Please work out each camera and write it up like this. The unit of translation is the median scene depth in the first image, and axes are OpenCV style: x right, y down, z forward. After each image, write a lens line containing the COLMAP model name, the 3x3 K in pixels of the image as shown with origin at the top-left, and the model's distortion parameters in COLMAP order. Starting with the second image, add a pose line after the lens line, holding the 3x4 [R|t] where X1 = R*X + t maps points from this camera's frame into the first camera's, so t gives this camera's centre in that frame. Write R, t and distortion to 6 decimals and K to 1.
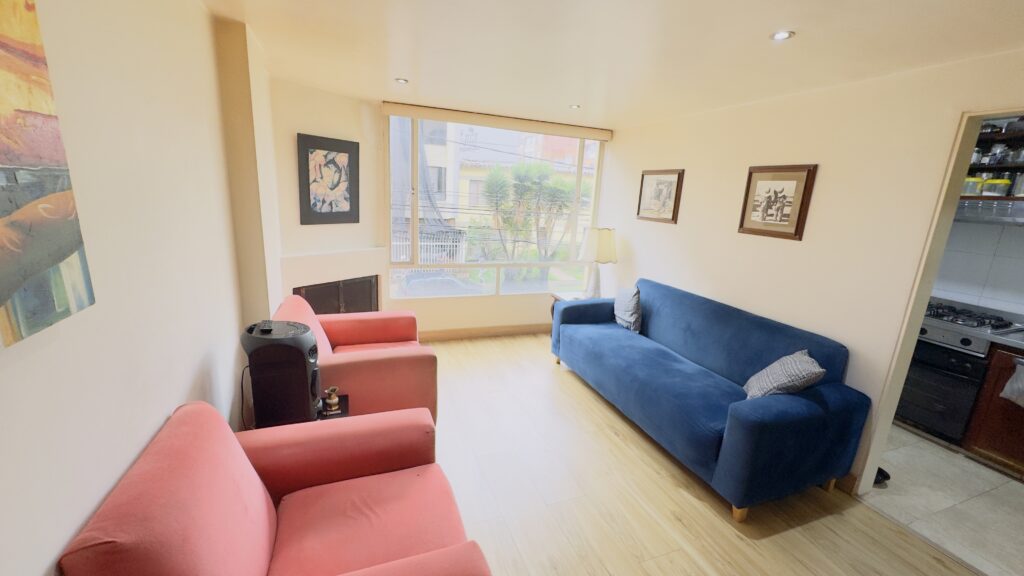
lens RADIAL K [[406.6, 0, 512.0], [0, 406.6, 288.0], [0, 0, 1]] dist [0.000589, 0.000794]
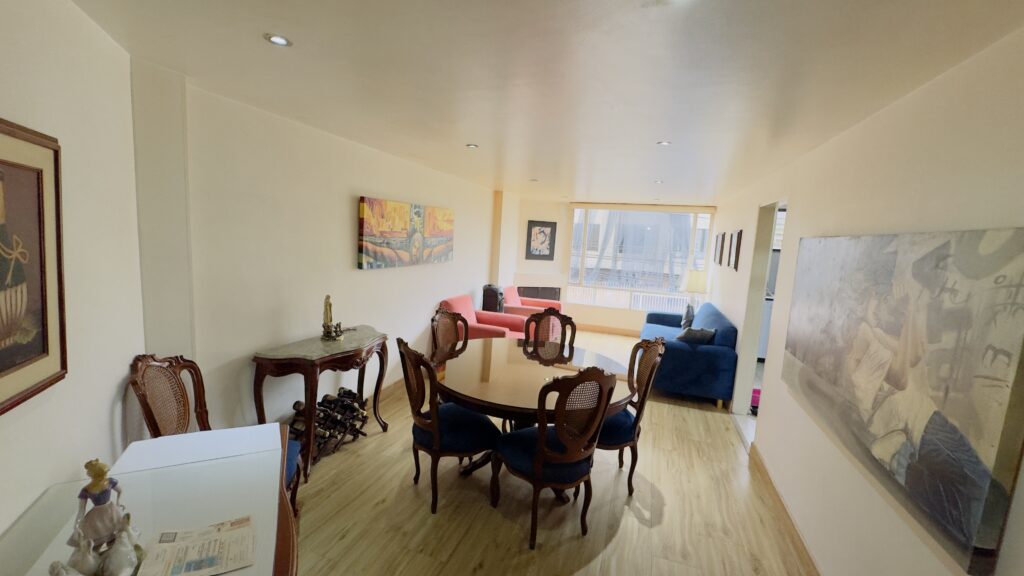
lens RADIAL K [[406.6, 0, 512.0], [0, 406.6, 288.0], [0, 0, 1]] dist [0.000589, 0.000794]
pose [[0.770239, 0.070741, -0.633819, 0.810856], [-0.161614, 0.983040, -0.086681, 0.194796], [0.616938, 0.169199, 0.768609, -0.699821]]
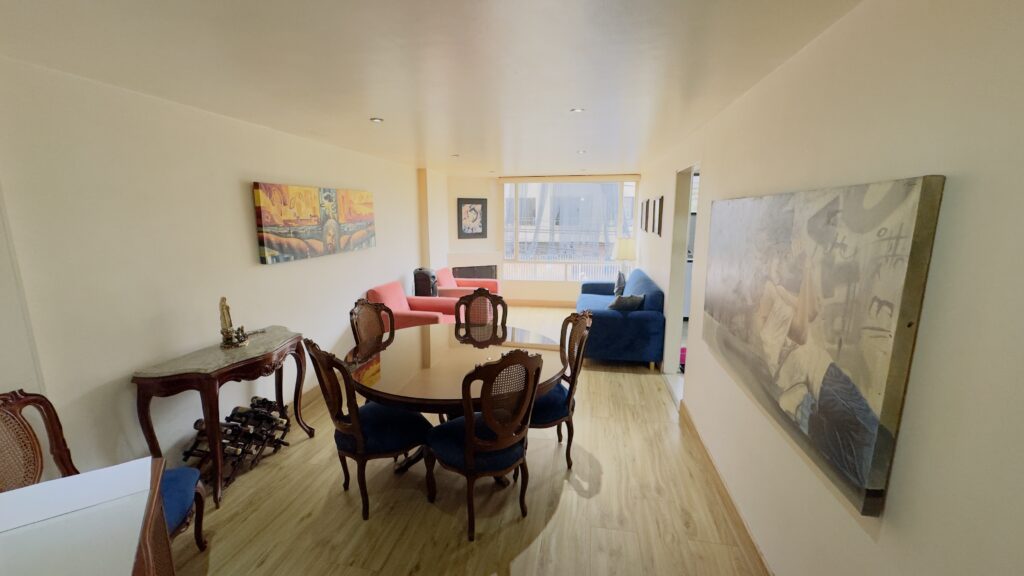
lens RADIAL K [[406.6, 0, 512.0], [0, 406.6, 288.0], [0, 0, 1]] dist [0.000589, 0.000794]
pose [[0.853441, 0.034893, -0.520020, 0.821069], [-0.069847, 0.996413, -0.047772, 0.179003], [0.516488, 0.077092, 0.852817, -0.644965]]
